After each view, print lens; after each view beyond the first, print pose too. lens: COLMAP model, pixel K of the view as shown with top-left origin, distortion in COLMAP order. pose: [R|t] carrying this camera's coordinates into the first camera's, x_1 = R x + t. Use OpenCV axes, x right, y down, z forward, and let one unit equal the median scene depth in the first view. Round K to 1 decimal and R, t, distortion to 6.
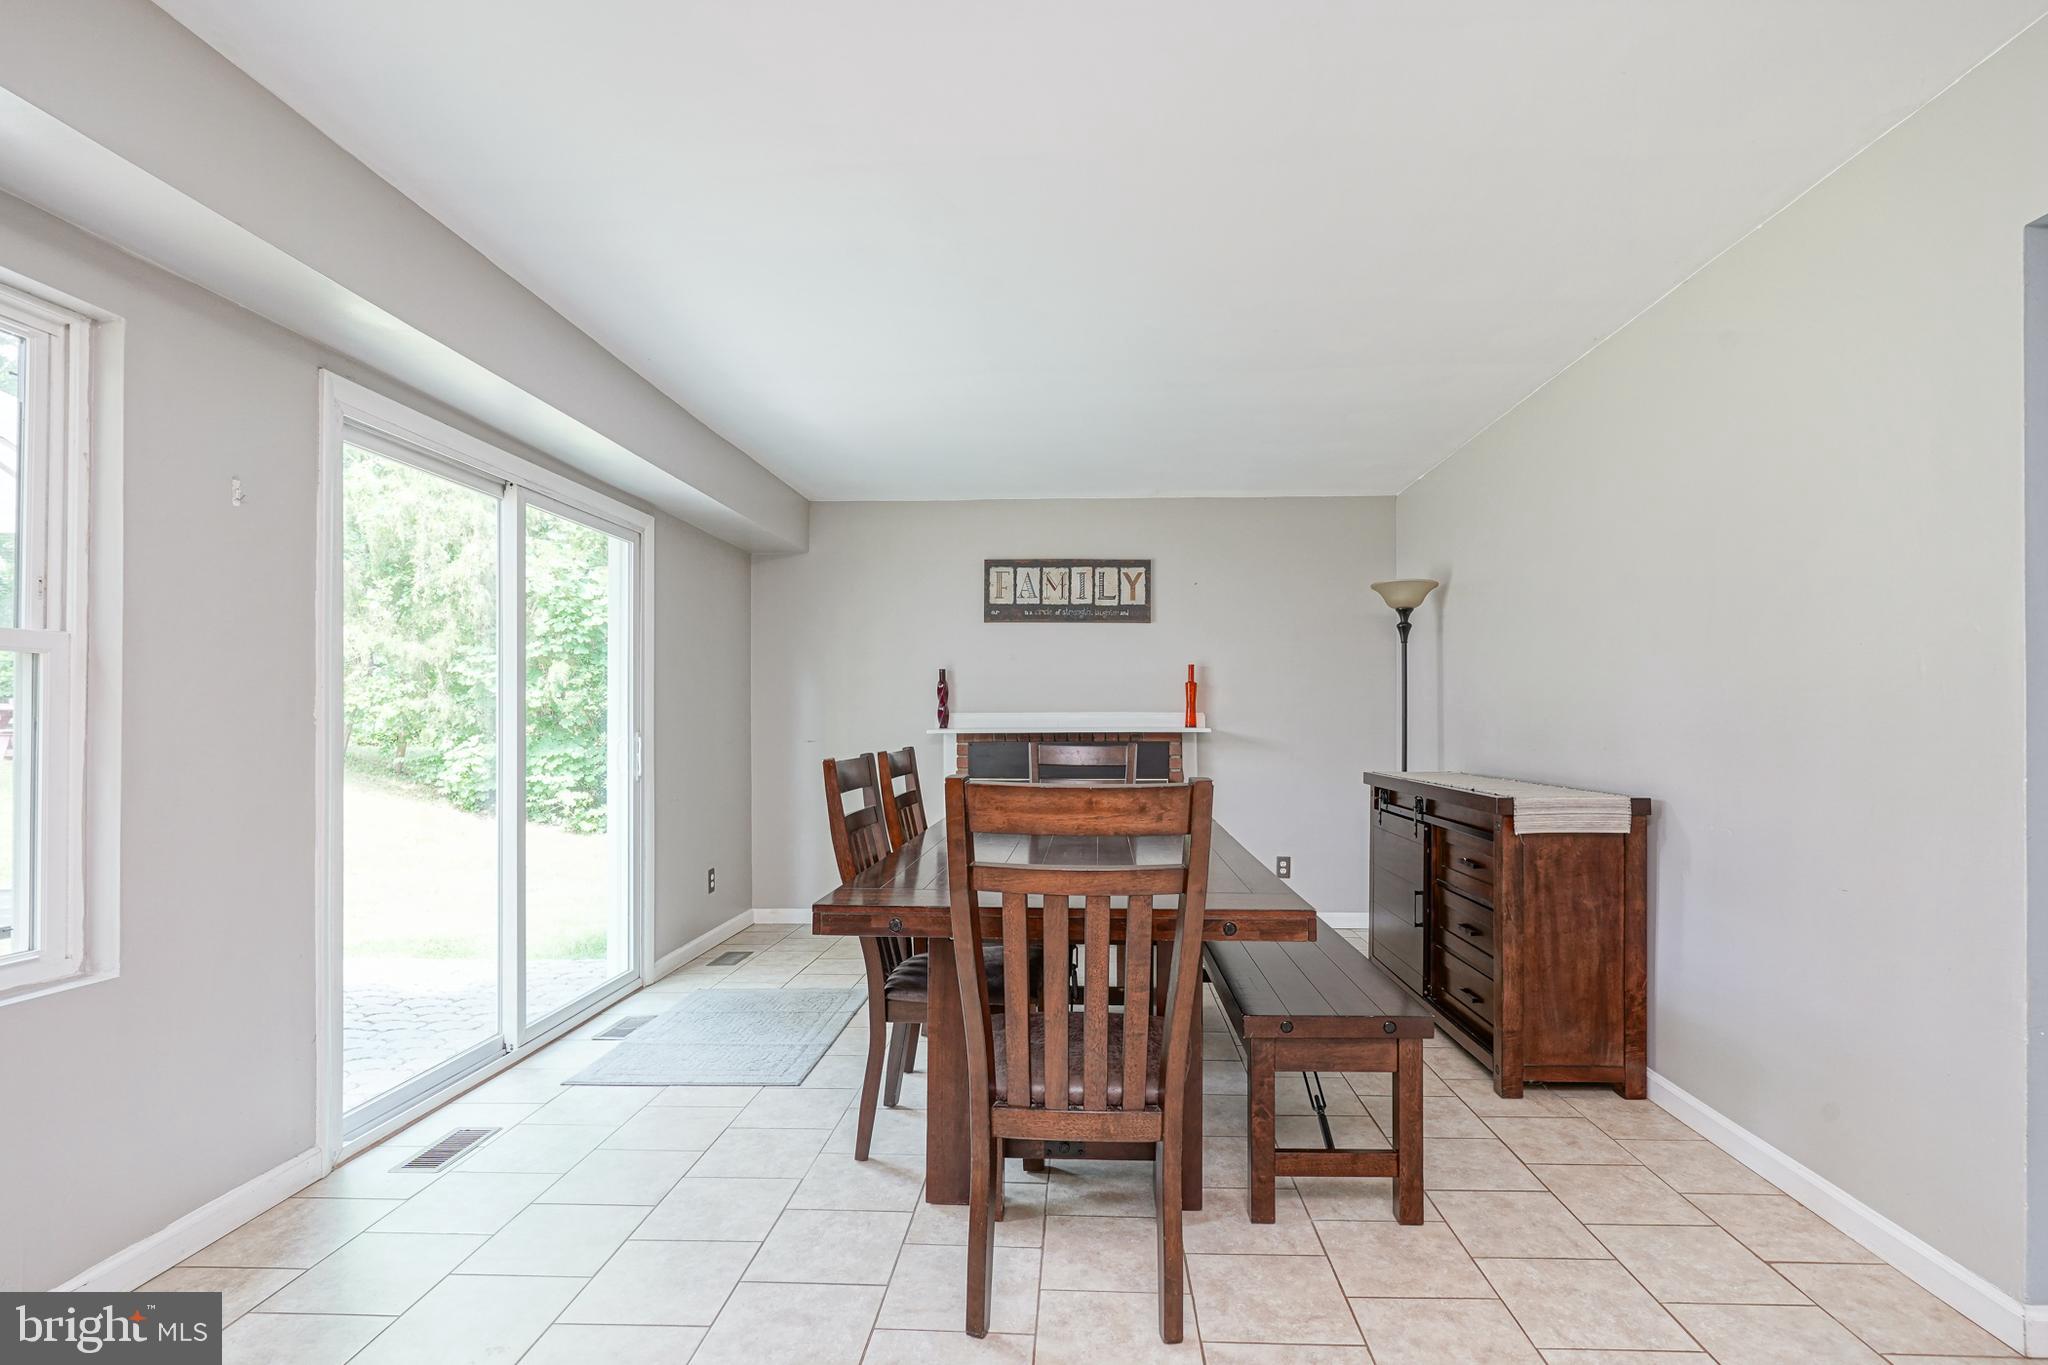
lens RADIAL K [[1072.4, 0, 1042.3], [0, 1072.4, 709.8], [0, 0, 1]] dist [-0.002353, -0.000622]
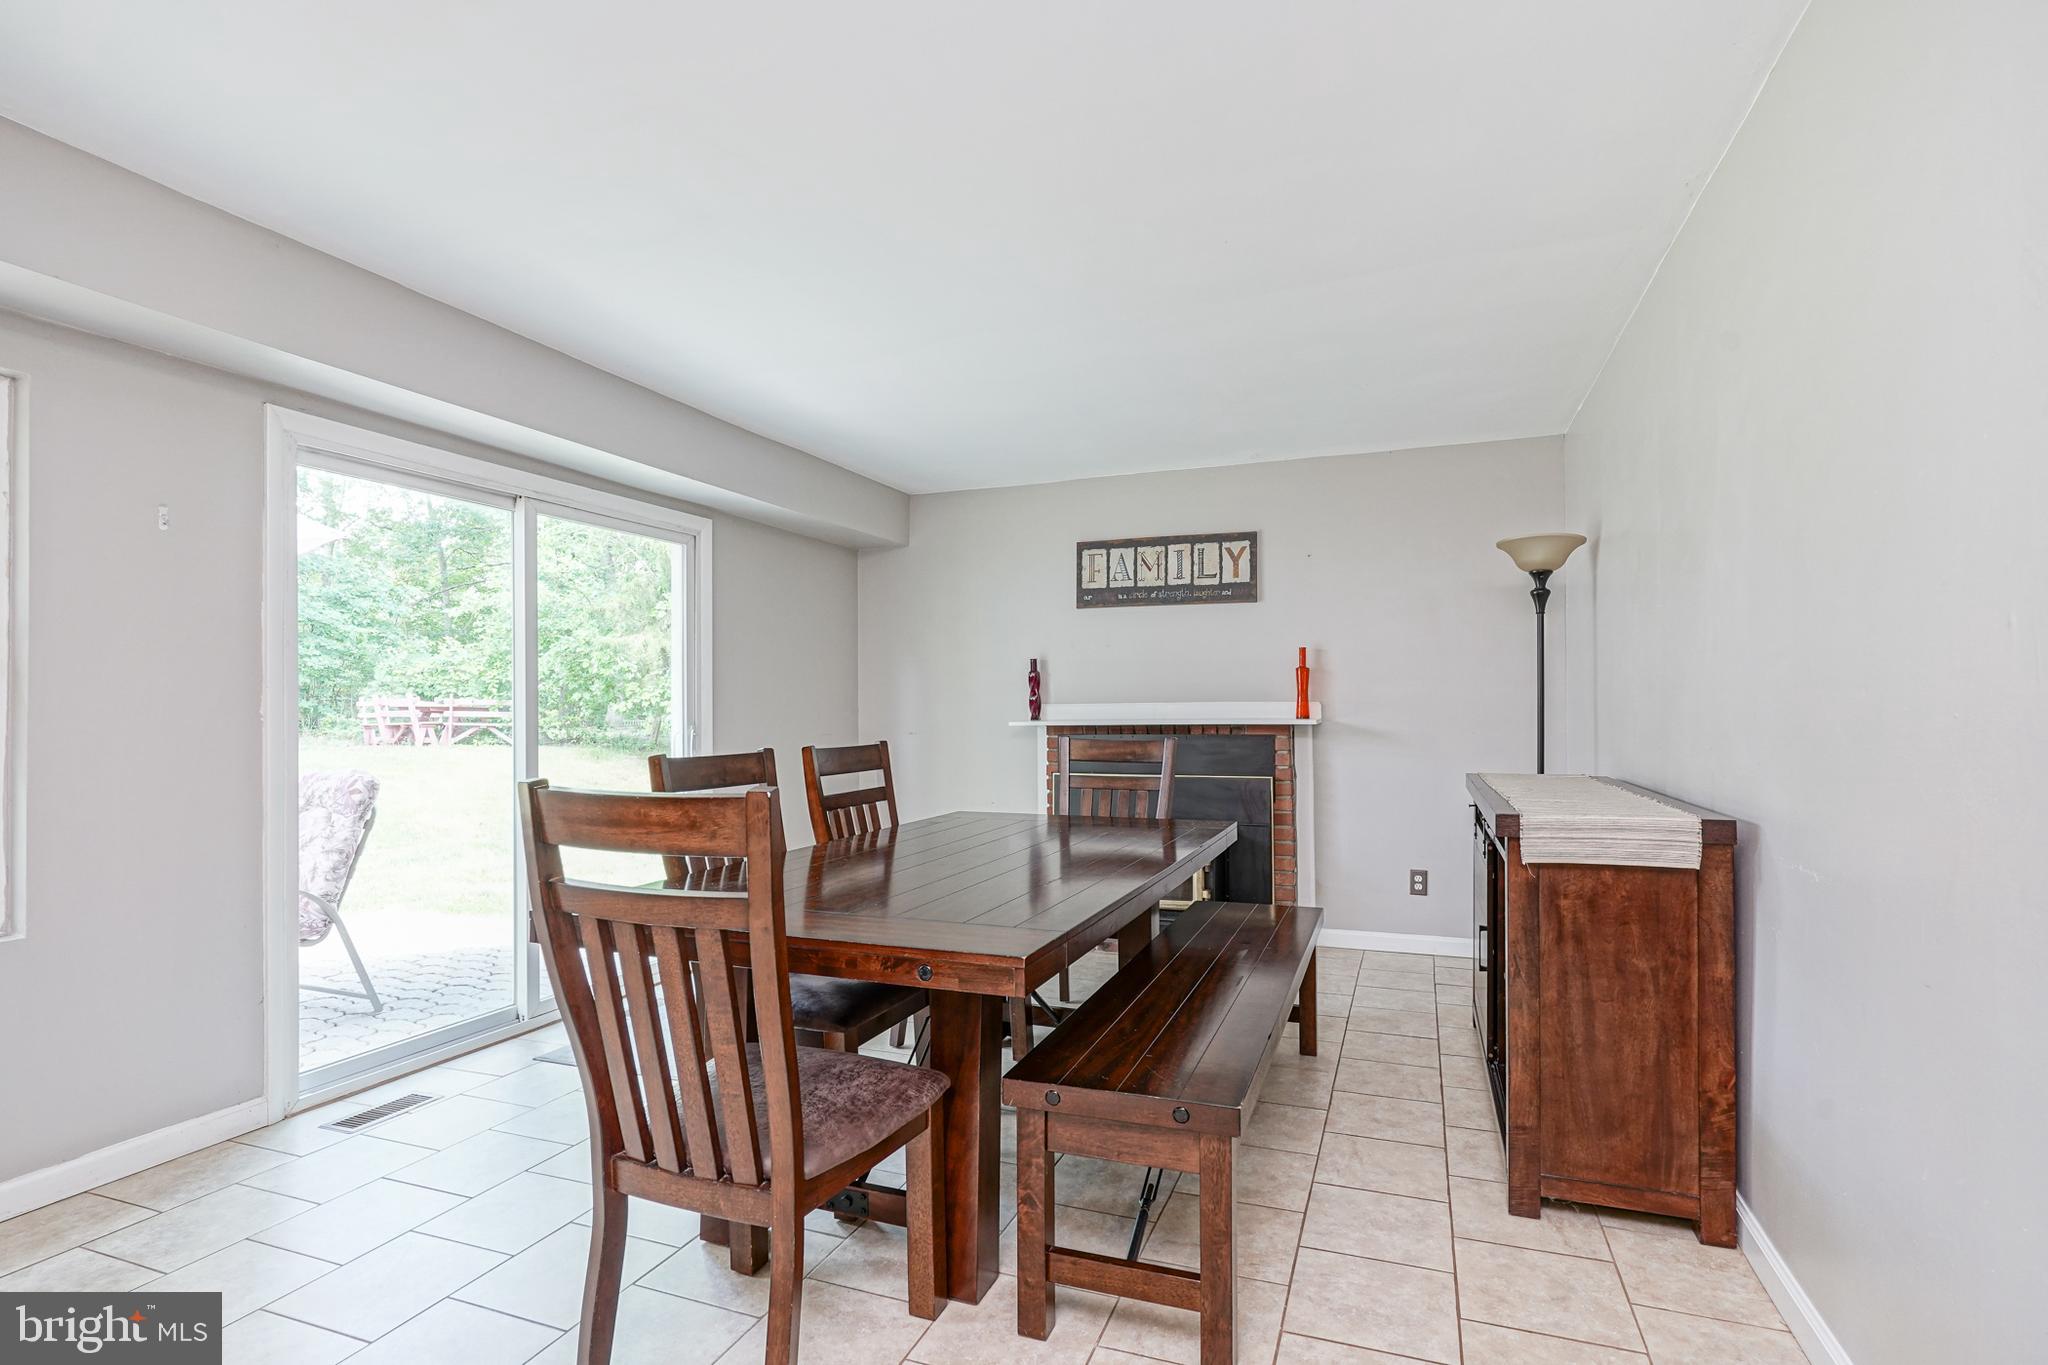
lens RADIAL K [[1044.7, 0, 976.5], [0, 1044.7, 697.1], [0, 0, 1]] dist [-0.004902, 0.001492]
pose [[0.940608, -0.009525, -0.339361, 0.176641], [0.008532, 0.999954, -0.004419, 0.000227], [0.339387, 0.001261, 0.940646, 0.100467]]
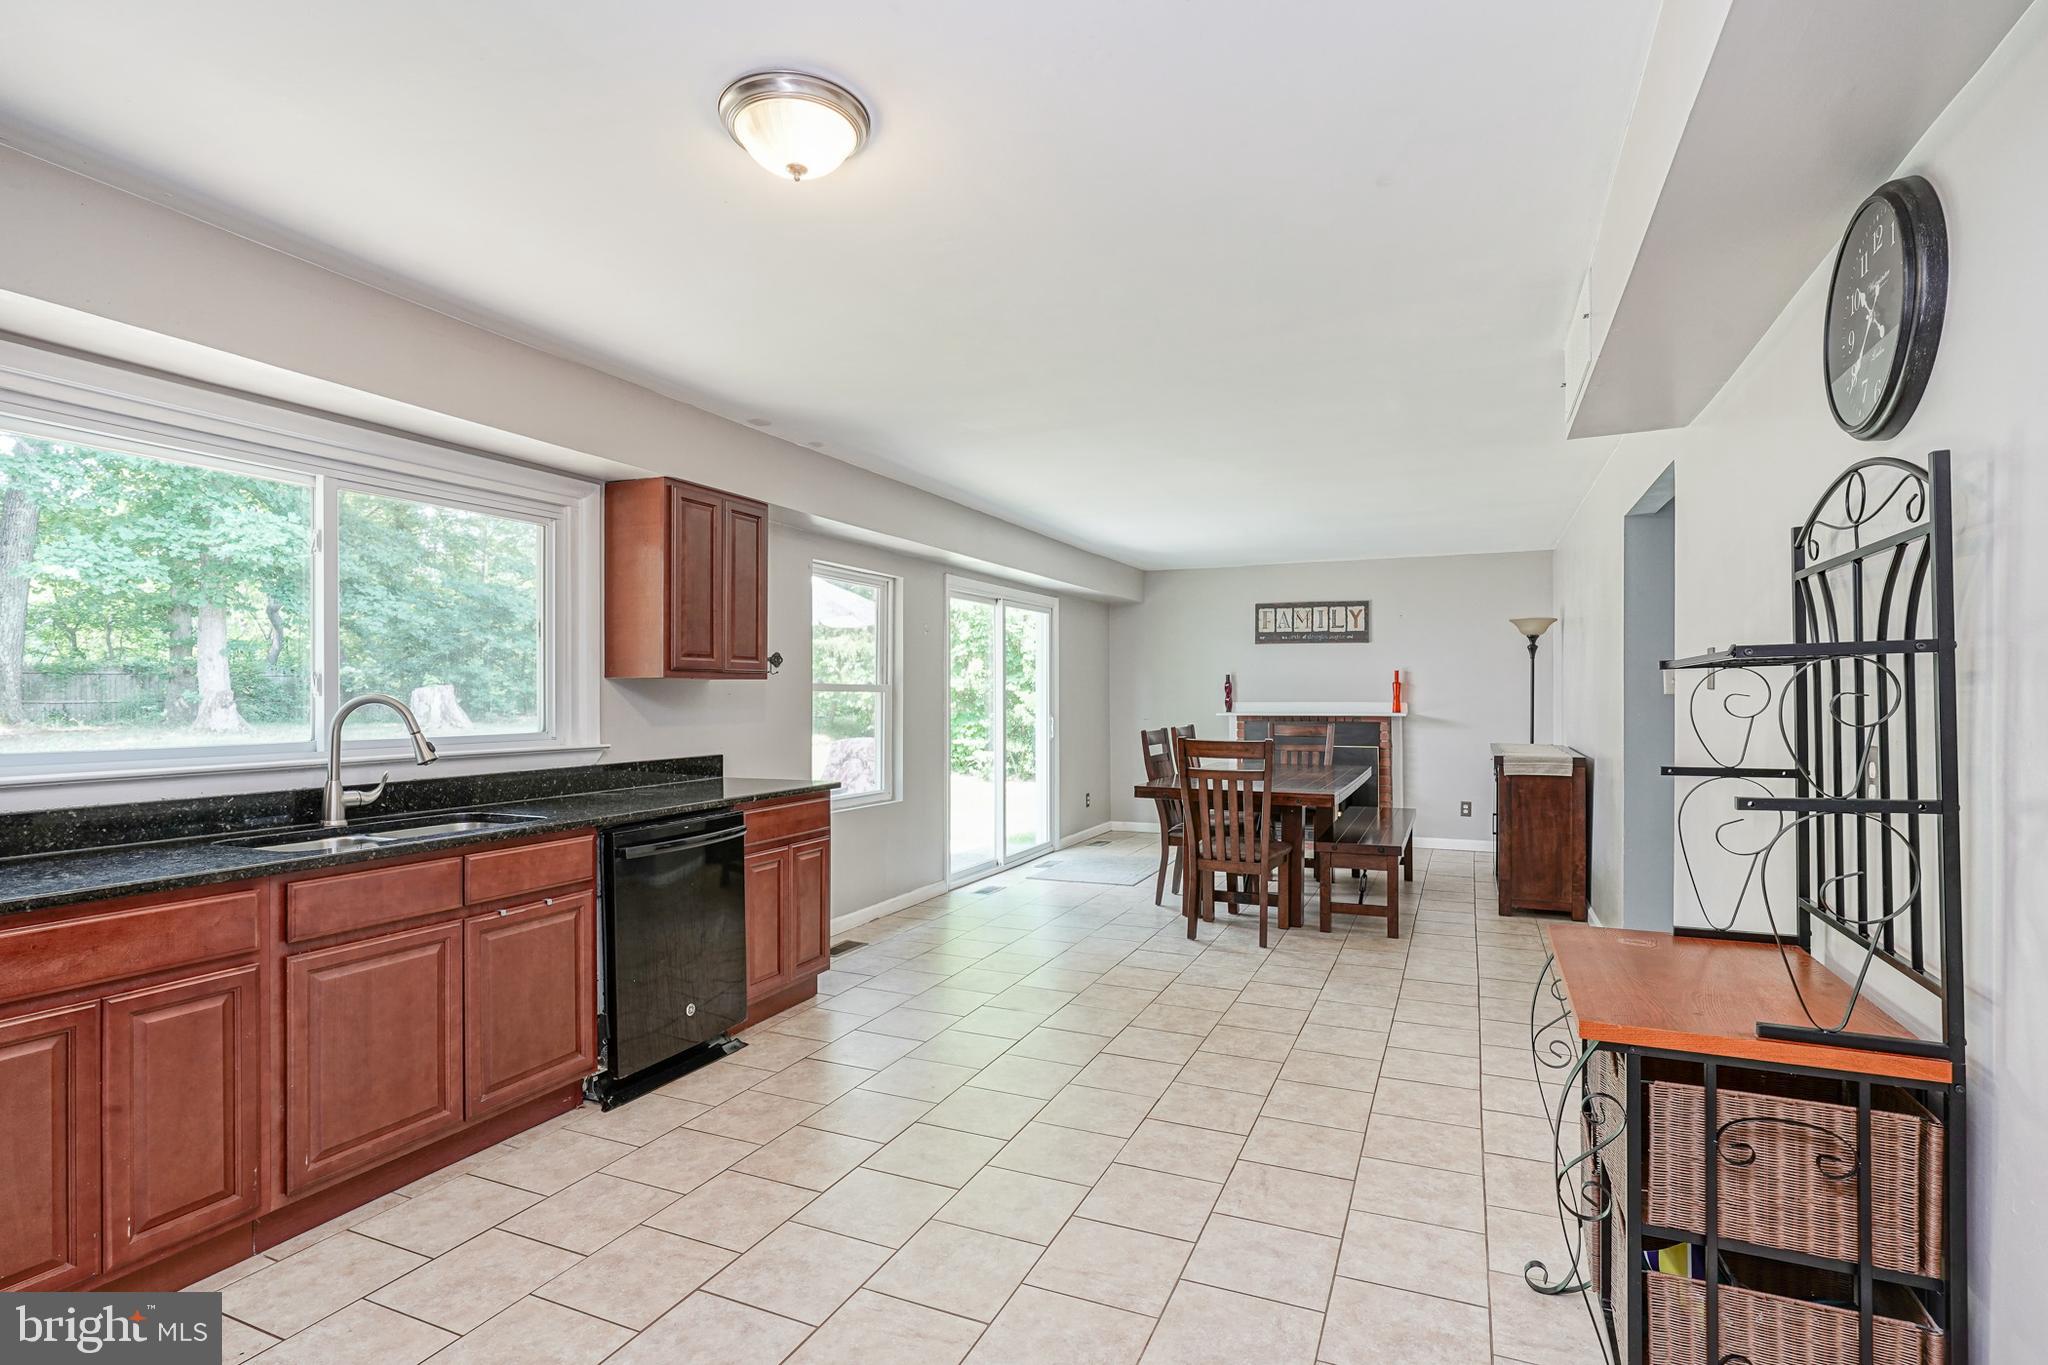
lens RADIAL K [[1046.3, 0, 979.7], [0, 1046.3, 677.4], [0, 0, 1]] dist [-0.004617, 0.002004]
pose [[0.926001, -0.005418, -0.377481, 0.149597], [0.003618, 0.999978, -0.005478, -0.026654], [0.377503, 0.003707, 0.926001, -0.563162]]
